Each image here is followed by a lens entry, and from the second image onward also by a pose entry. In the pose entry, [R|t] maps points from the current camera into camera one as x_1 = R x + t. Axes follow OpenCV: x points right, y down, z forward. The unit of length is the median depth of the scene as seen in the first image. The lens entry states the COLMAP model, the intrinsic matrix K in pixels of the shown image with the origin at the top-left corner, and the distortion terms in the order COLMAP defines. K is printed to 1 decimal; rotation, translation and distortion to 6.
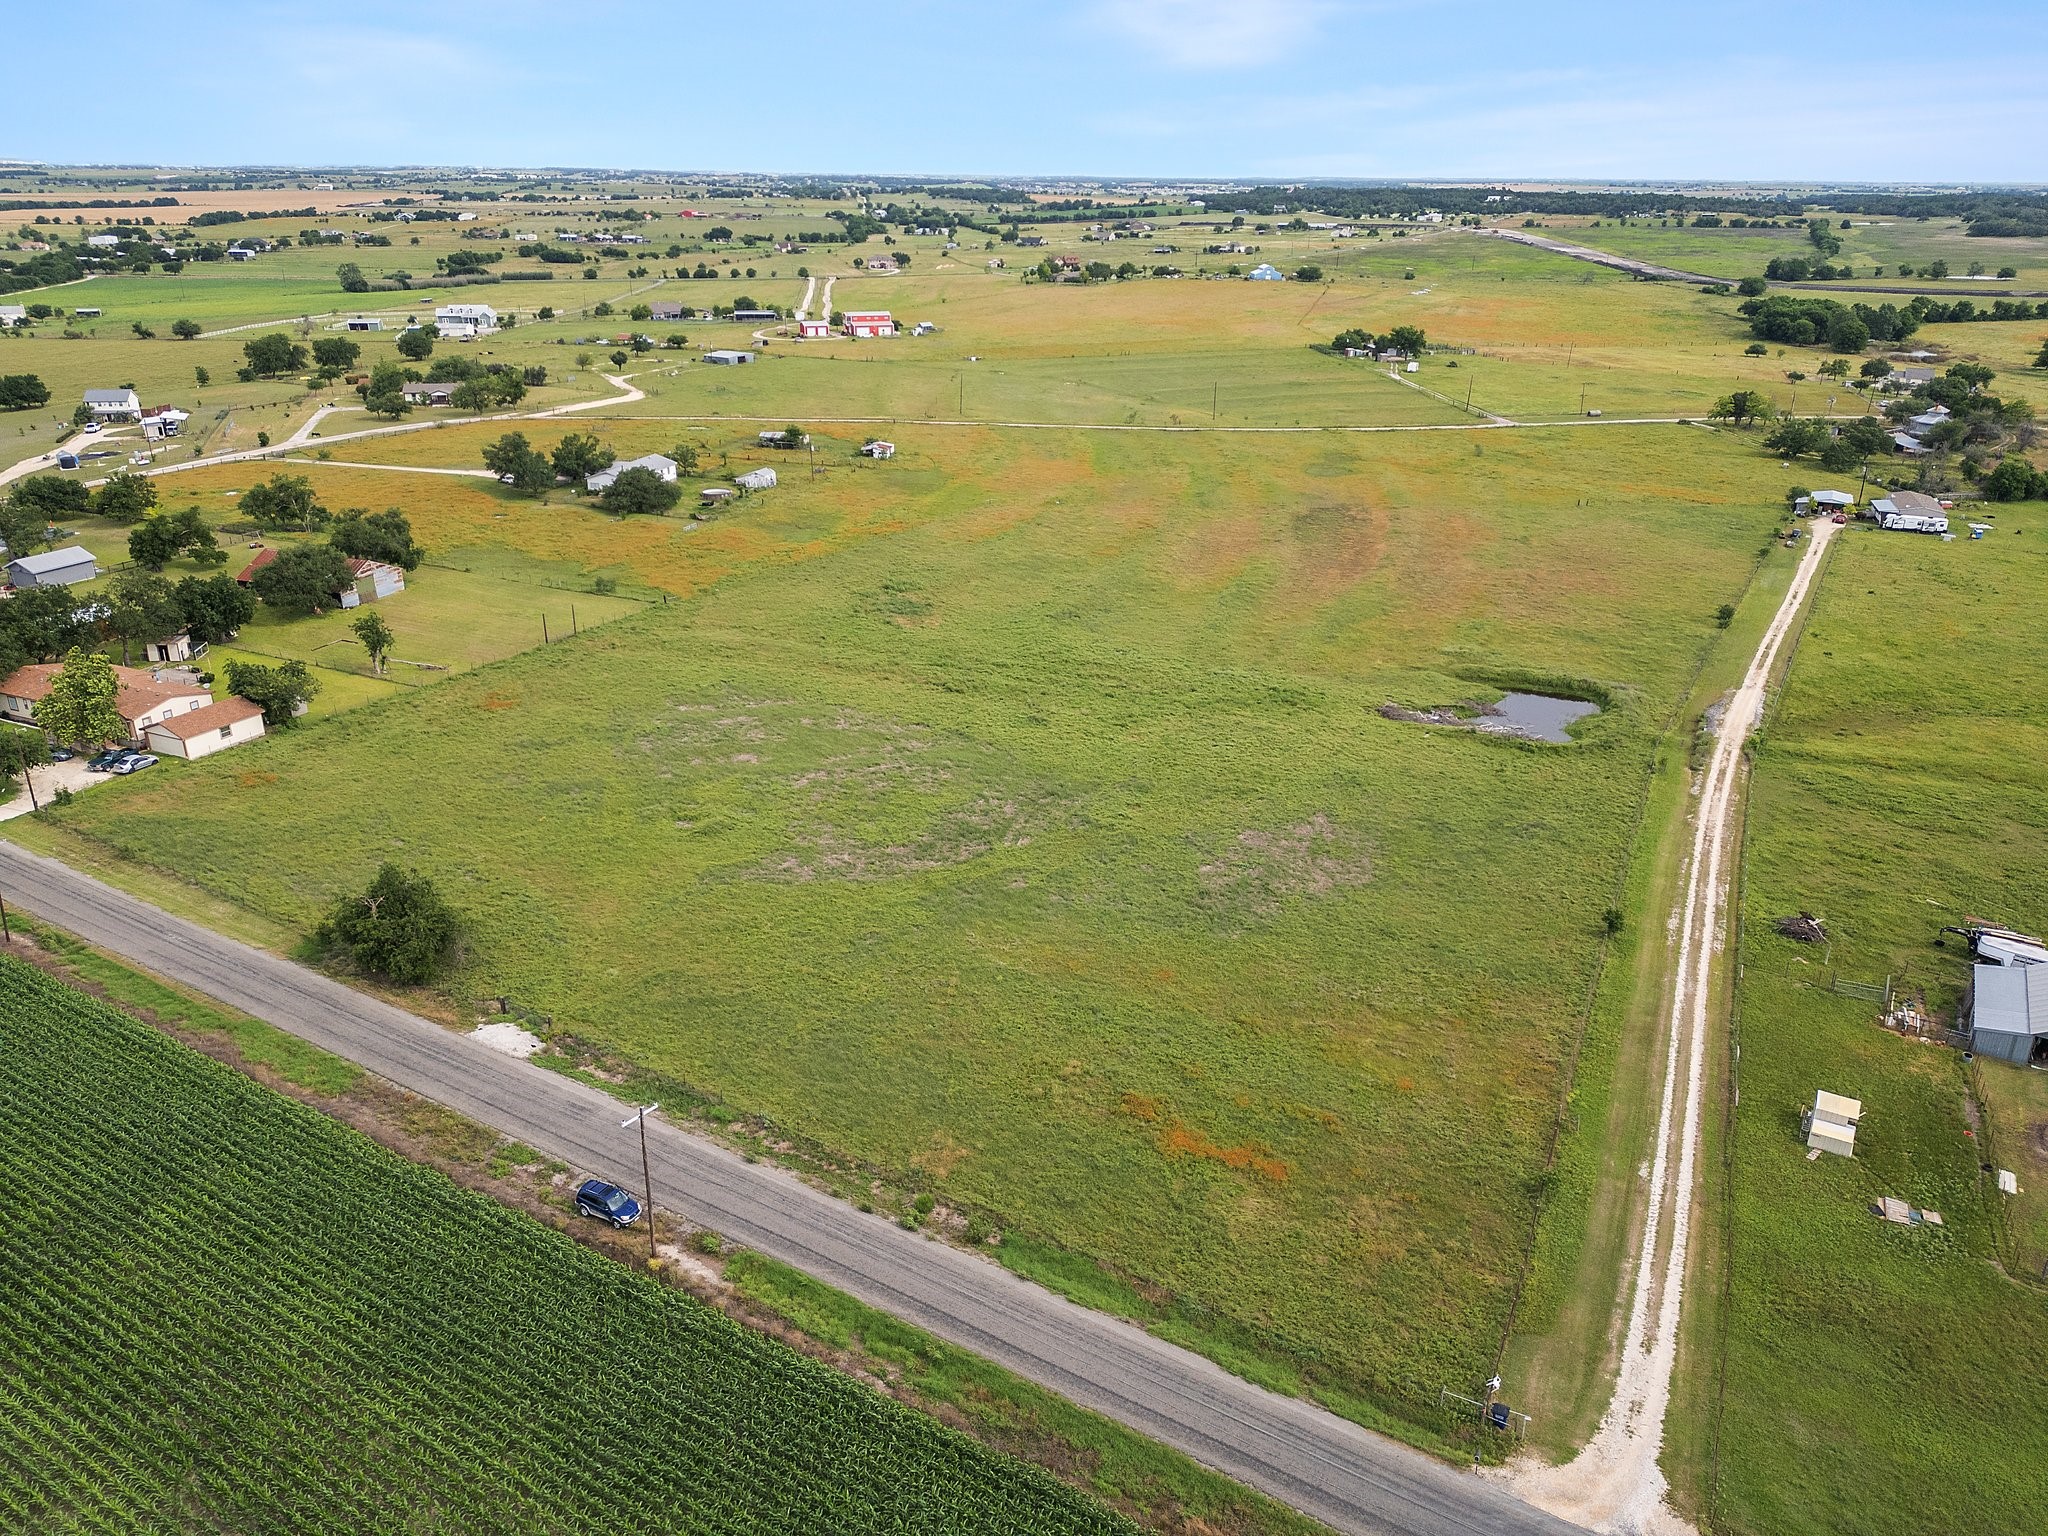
lens RADIAL K [[1428.3, 0, 1017.9], [0, 1428.3, 767.1], [0, 0, 1]] dist [0.088841, -0.092329]
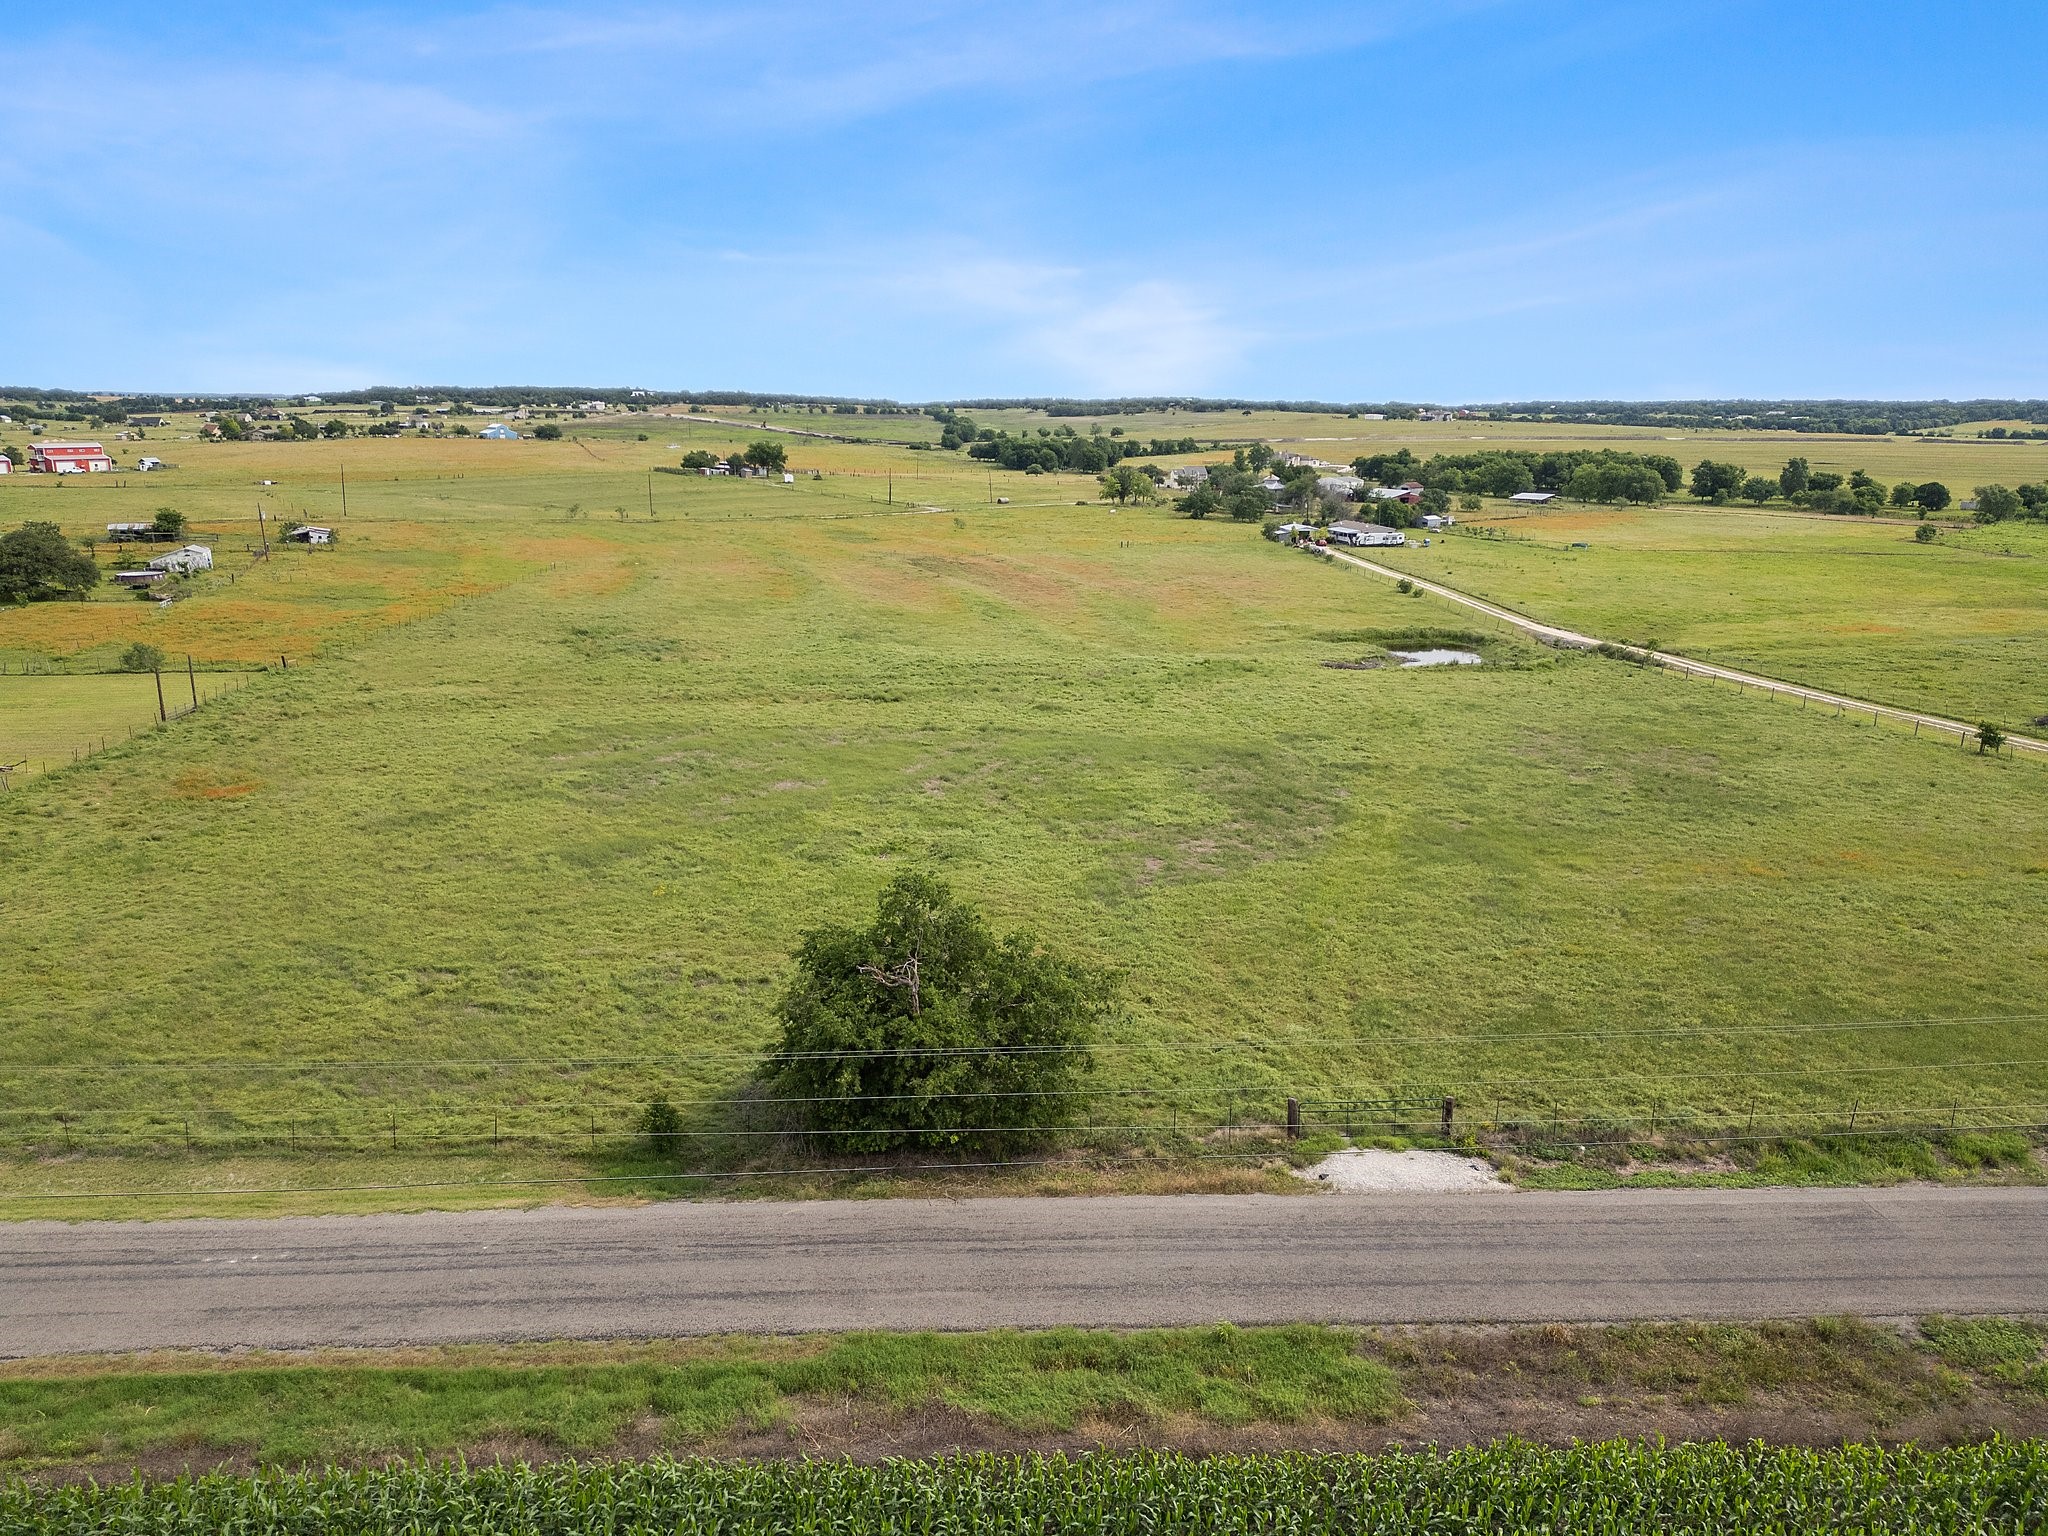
lens RADIAL K [[1428.3, 0, 1017.9], [0, 1428.3, 767.1], [0, 0, 1]] dist [0.088841, -0.092329]
pose [[0.830649, -0.139680, 0.538992, -0.234302], [0.213182, 0.974043, -0.076115, 0.027812], [-0.514369, 0.178128, 0.838865, 0.242981]]
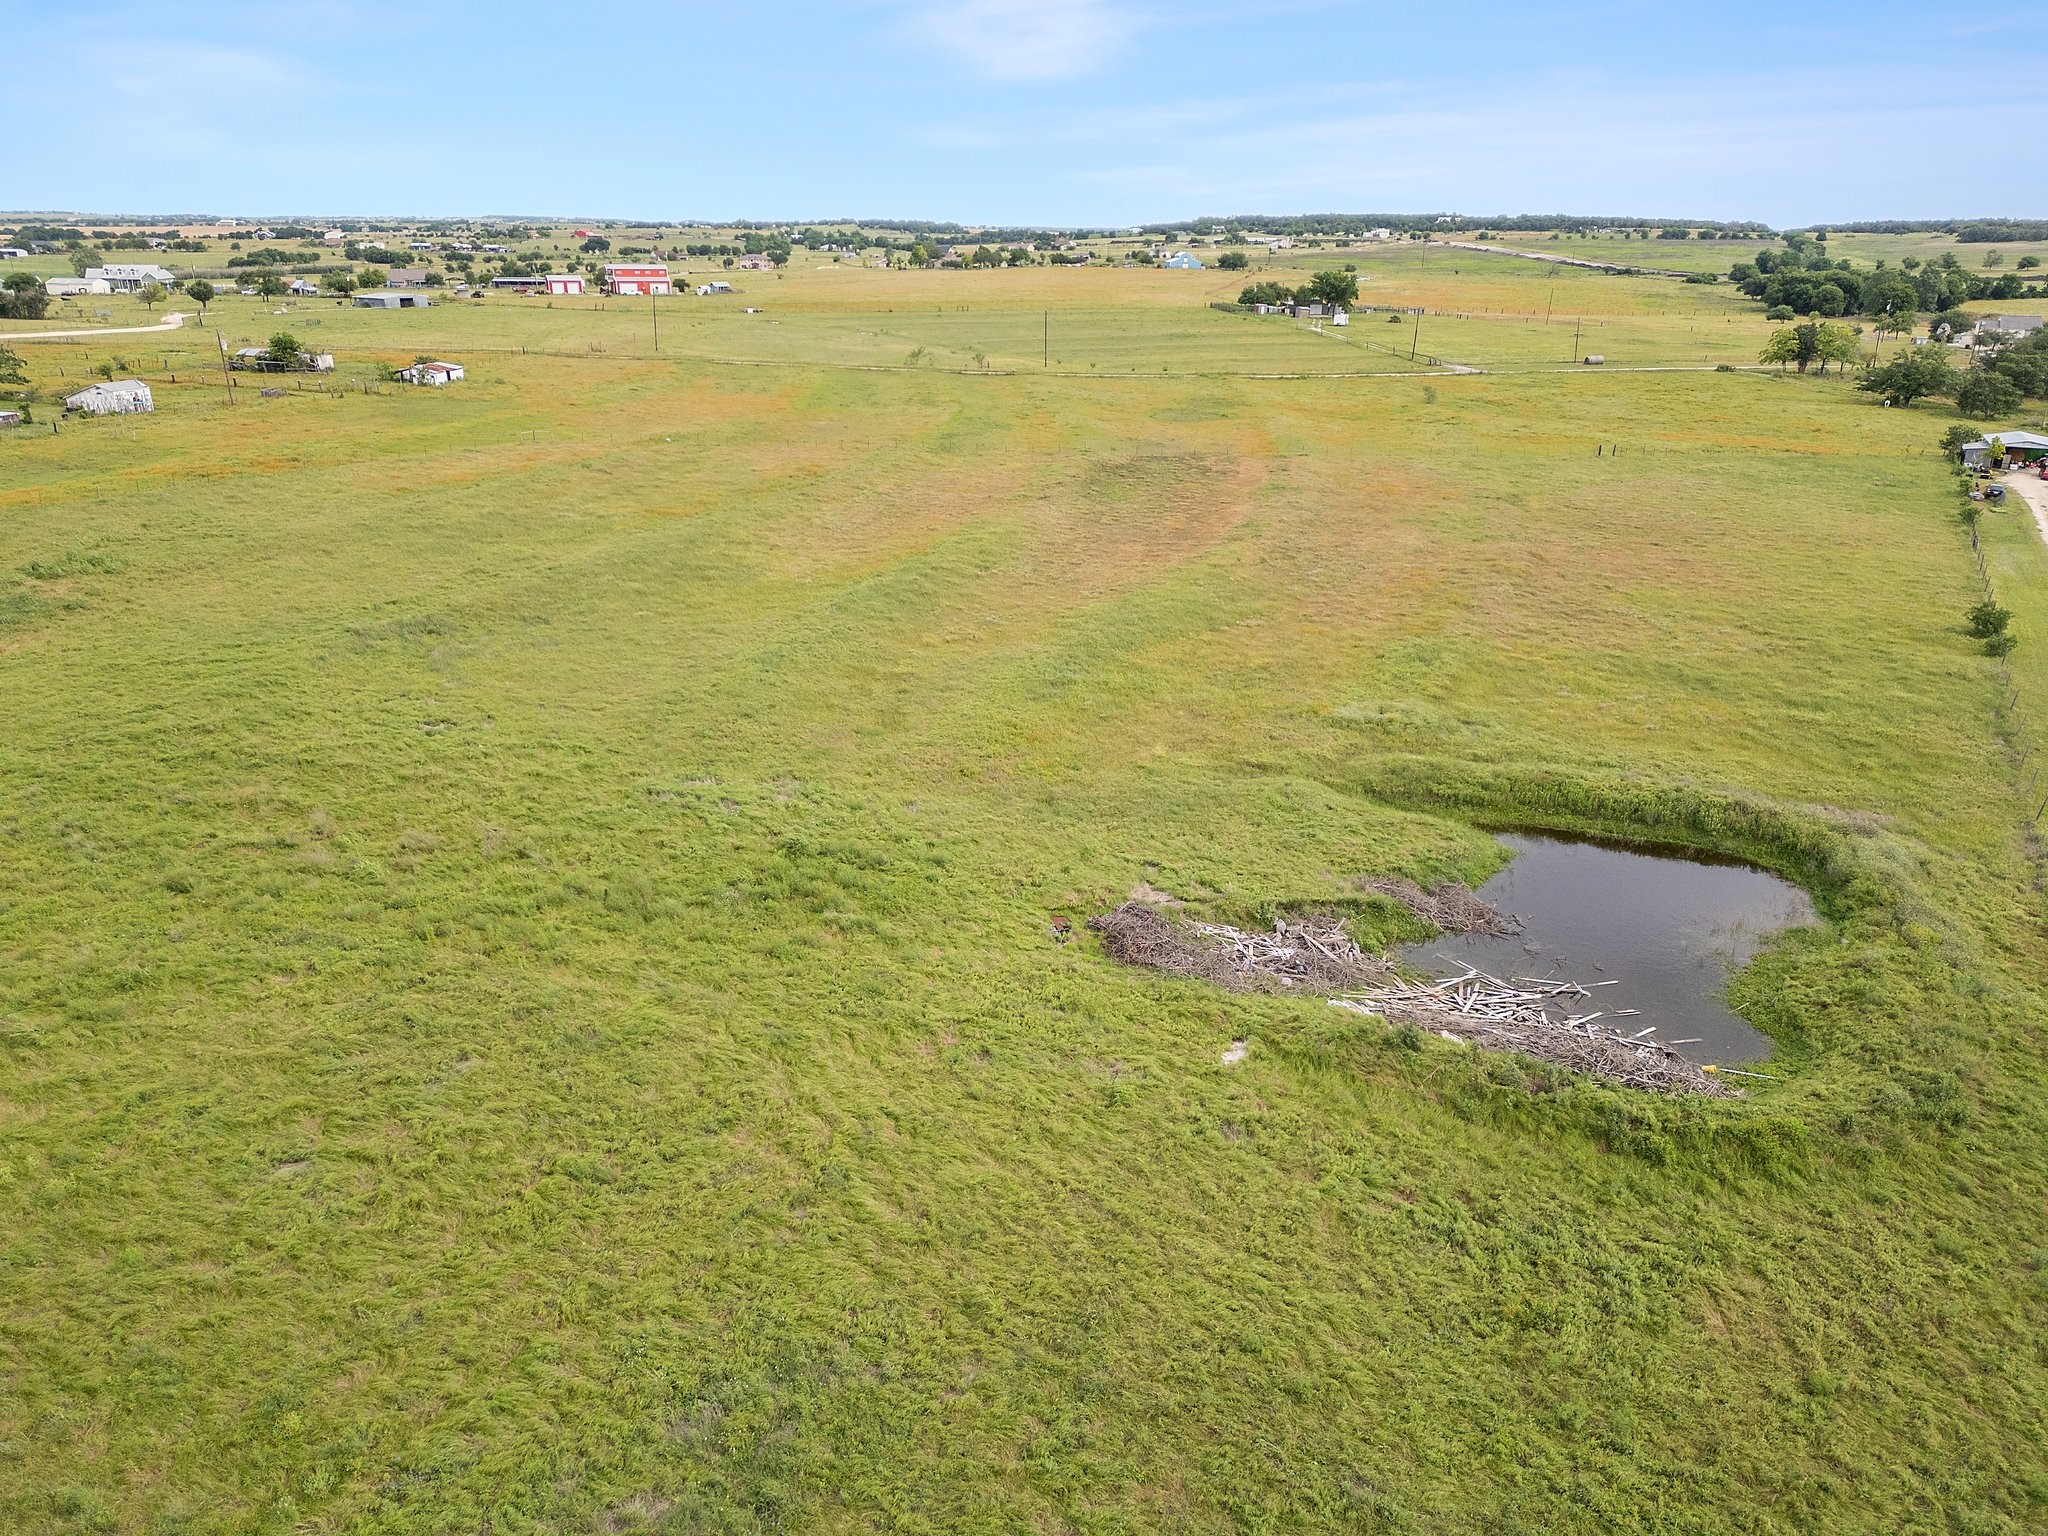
lens RADIAL K [[1428.3, 0, 1017.9], [0, 1428.3, 767.1], [0, 0, 1]] dist [0.088841, -0.092329]
pose [[0.999672, -0.009715, 0.023684, 0.143457], [0.010518, 0.999367, -0.033992, -0.039351], [-0.023339, 0.034229, 0.999141, 0.442218]]
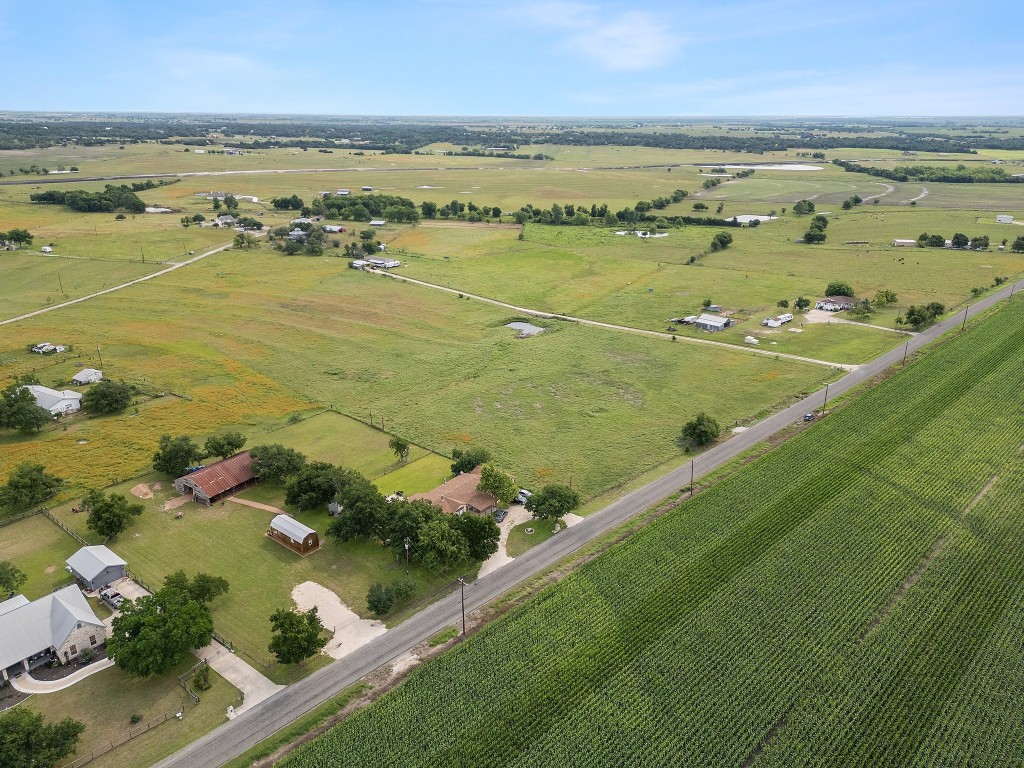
lens RADIAL K [[714.1, 0, 508.9], [0, 714.1, 383.5], [0, 0, 1]] dist [0.088841, -0.092329]
pose [[0.255985, -0.346165, 0.902575, -0.779078], [0.363387, 0.899663, 0.241986, -0.215873], [-0.895780, 0.266039, 0.356092, 0.296214]]
